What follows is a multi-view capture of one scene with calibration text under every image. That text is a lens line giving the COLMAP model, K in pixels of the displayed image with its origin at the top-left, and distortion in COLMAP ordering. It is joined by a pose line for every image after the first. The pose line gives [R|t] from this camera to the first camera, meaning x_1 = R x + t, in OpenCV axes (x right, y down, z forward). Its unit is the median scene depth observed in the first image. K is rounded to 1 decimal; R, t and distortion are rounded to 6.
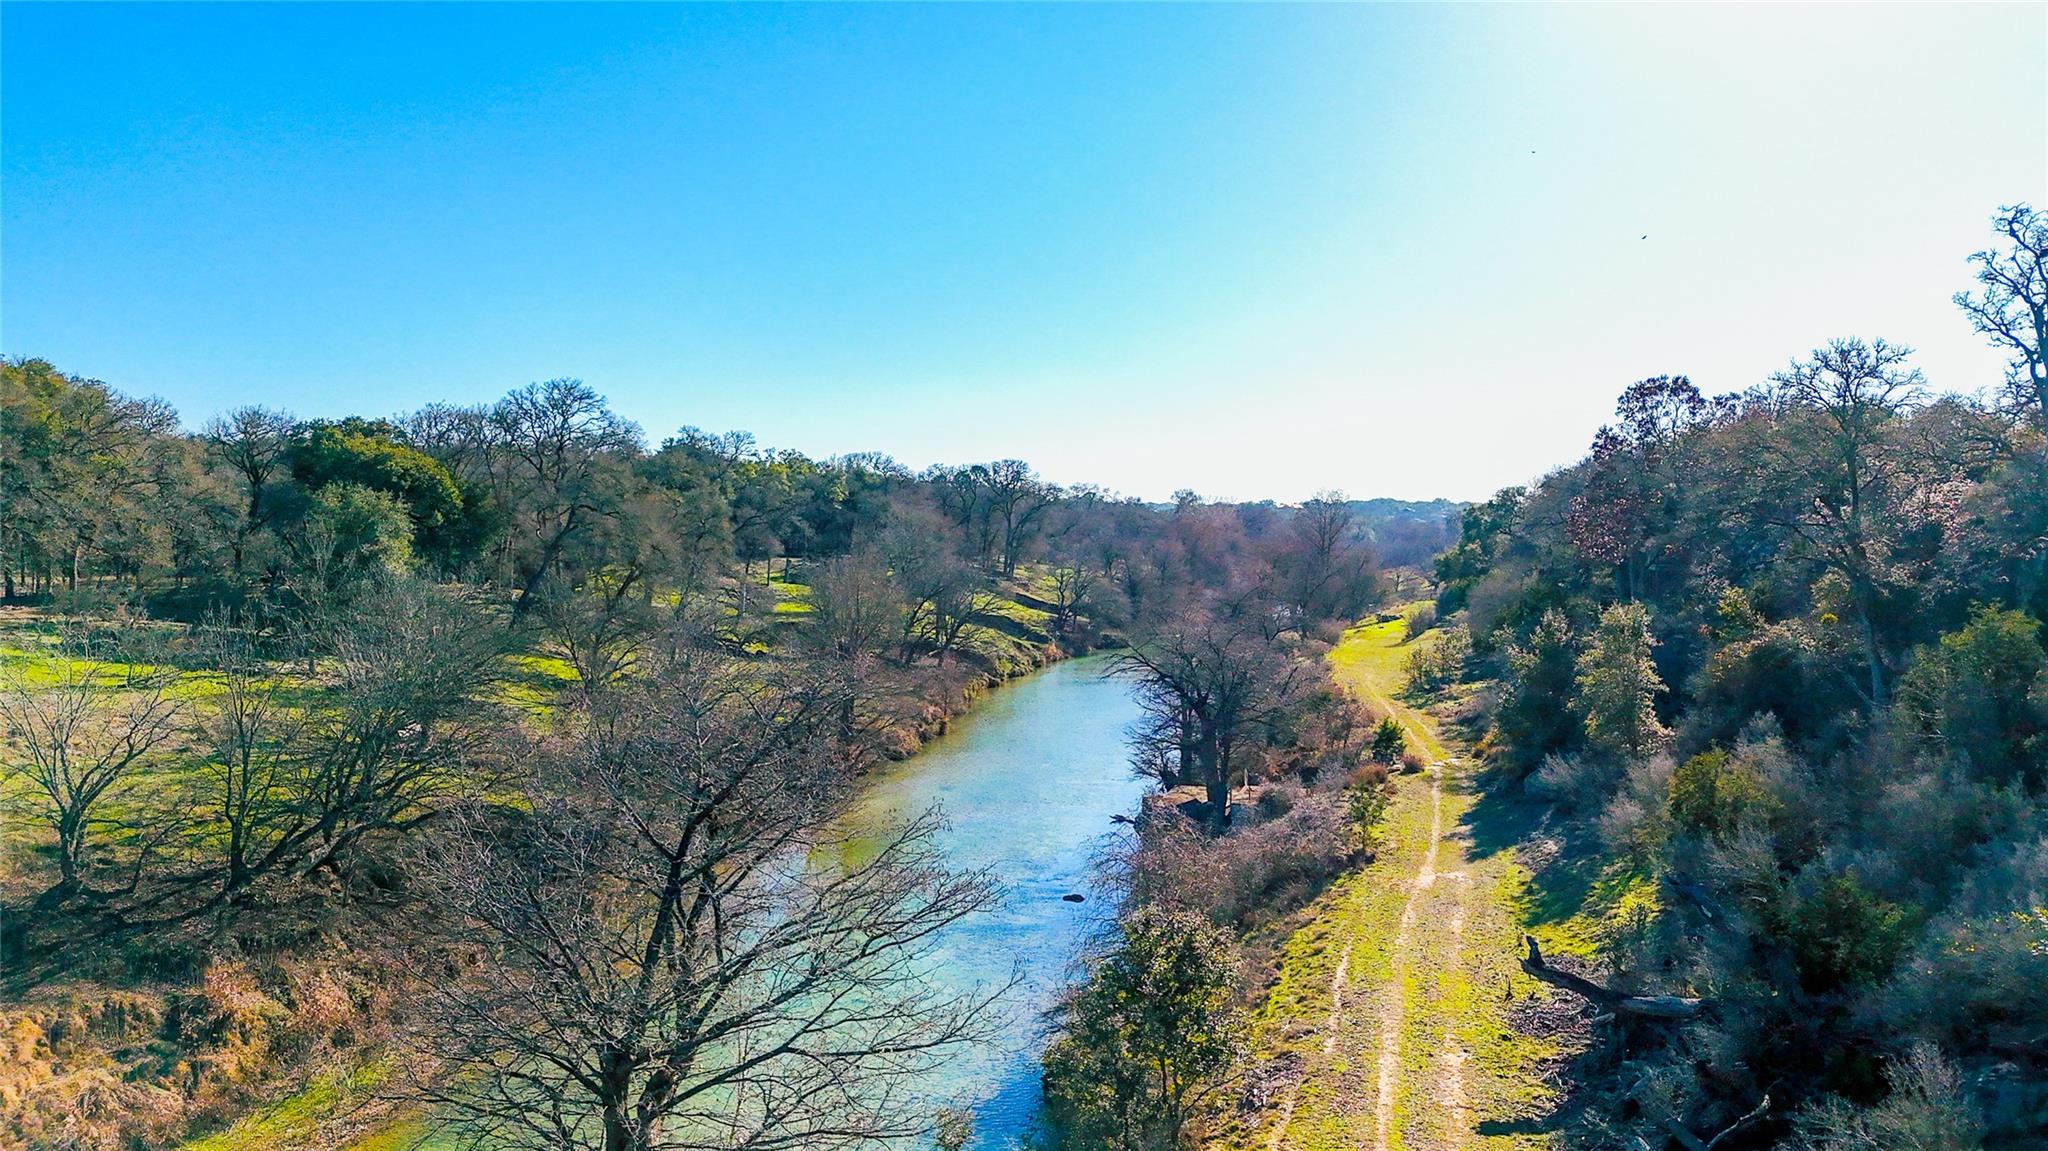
lens RADIAL K [[1502.1, 0, 1024.0], [0, 1502.1, 575.5], [0, 0, 1]] dist [0.071754, -0.067418]
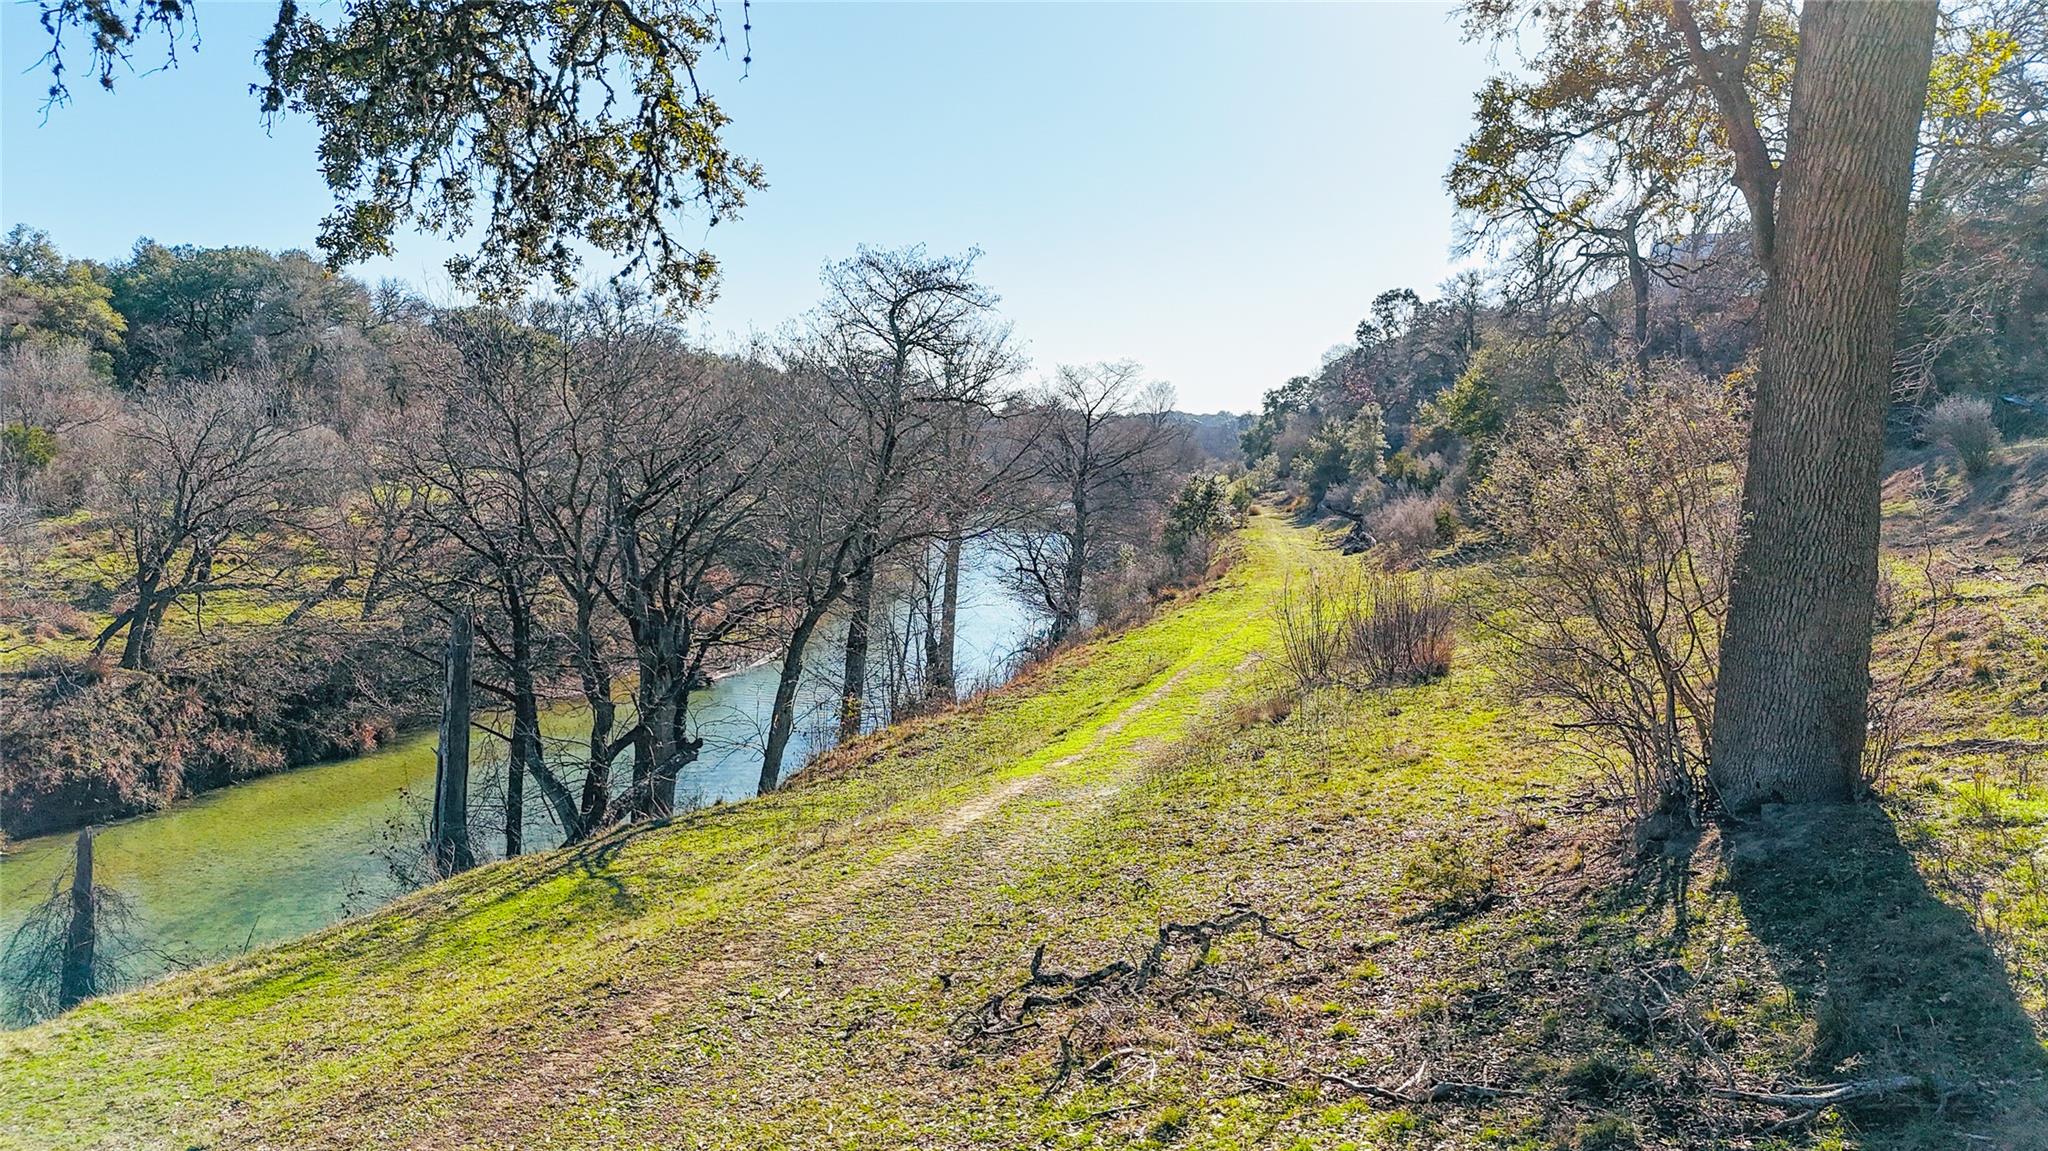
lens RADIAL K [[1502.1, 0, 1024.0], [0, 1502.1, 575.5], [0, 0, 1]] dist [0.071754, -0.067418]
pose [[0.990198, -0.012033, 0.139149, -0.198641], [0.004395, 0.998473, 0.055067, 0.082507], [-0.139599, -0.053916, 0.988739, -0.544524]]
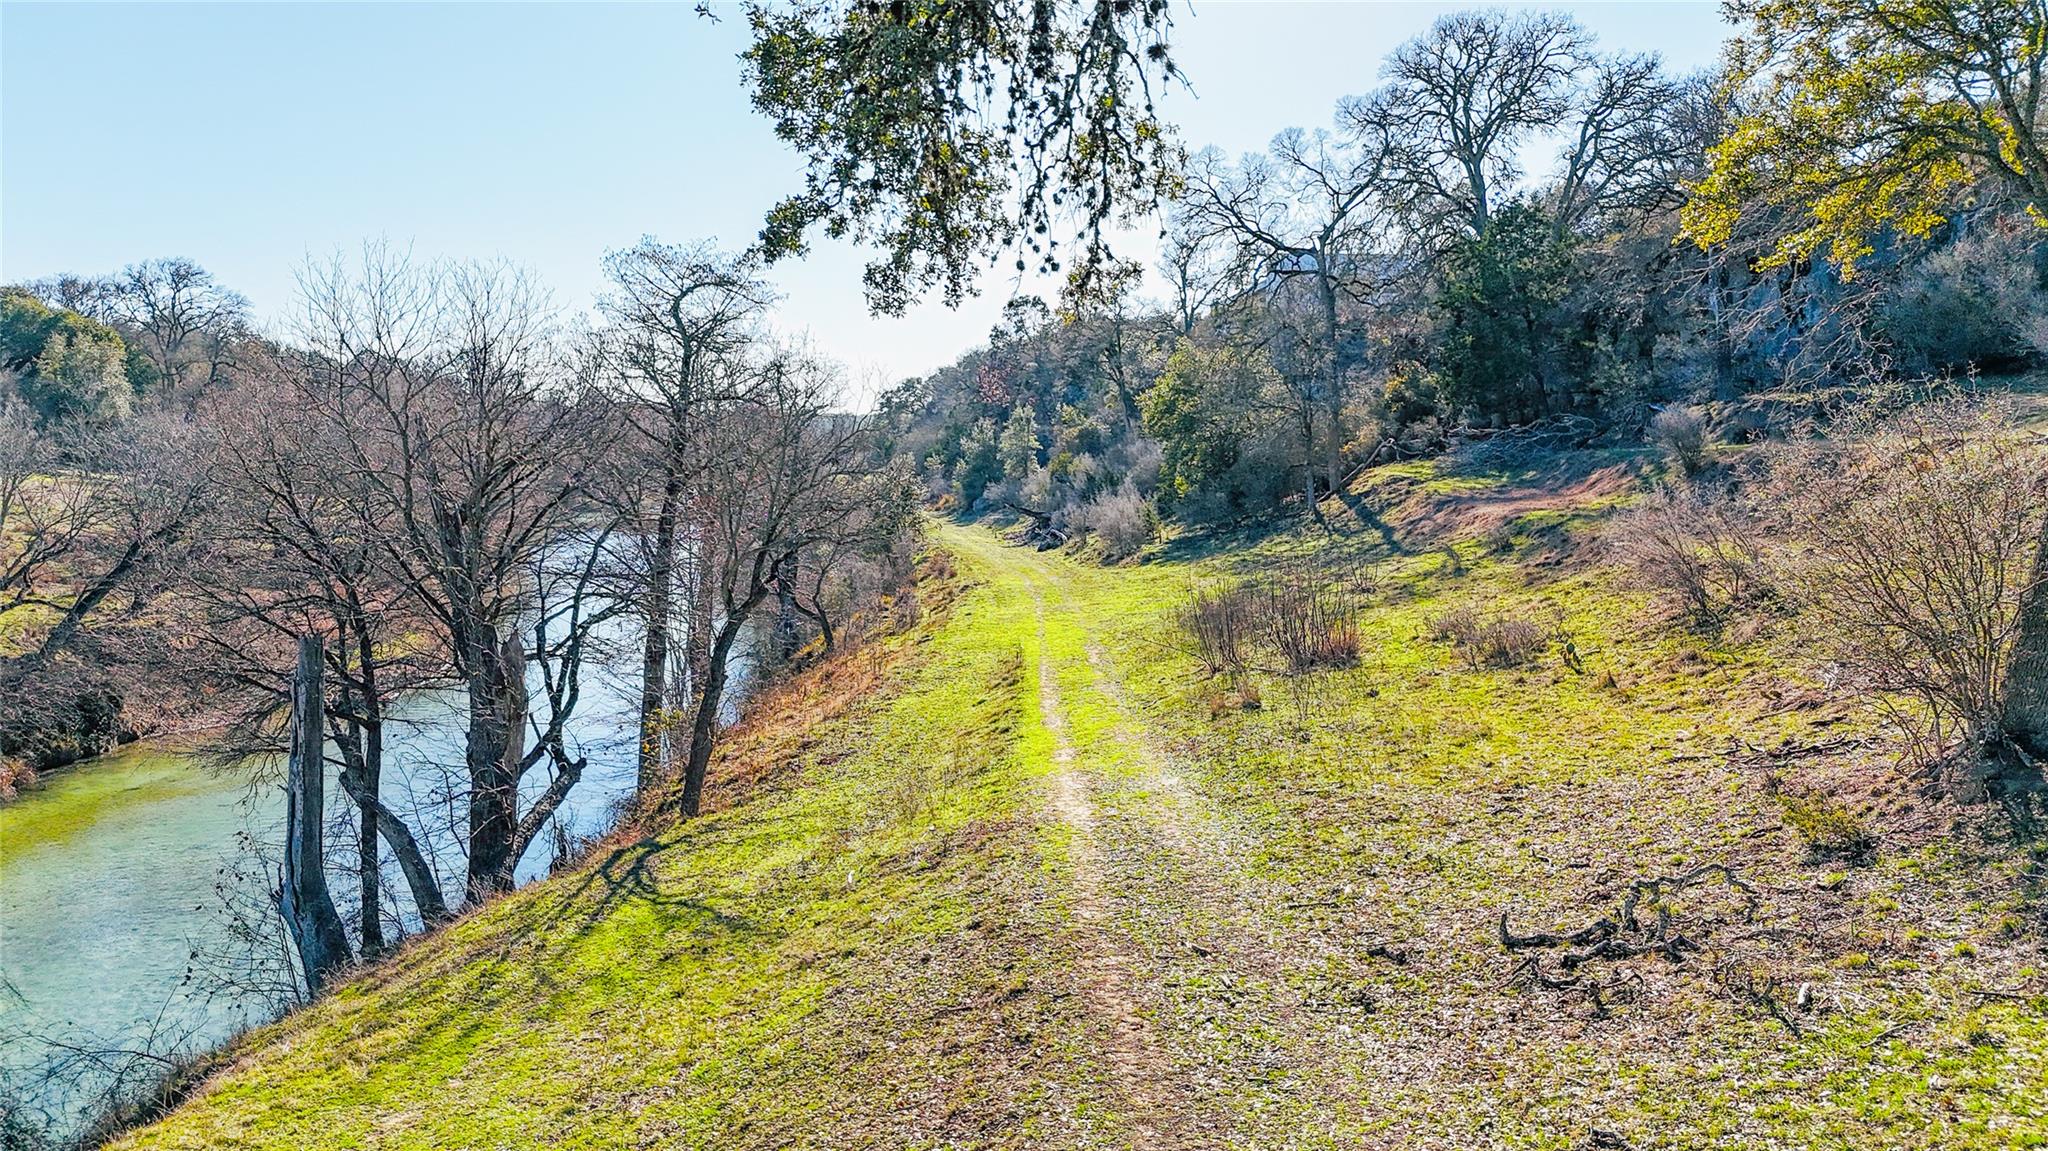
lens RADIAL K [[1502.1, 0, 1024.0], [0, 1502.1, 575.5], [0, 0, 1]] dist [0.071754, -0.067418]
pose [[0.913716, -0.034698, 0.404869, -0.266431], [0.012287, 0.998251, 0.057823, 0.081570], [-0.406167, -0.047860, 0.912545, -0.529639]]
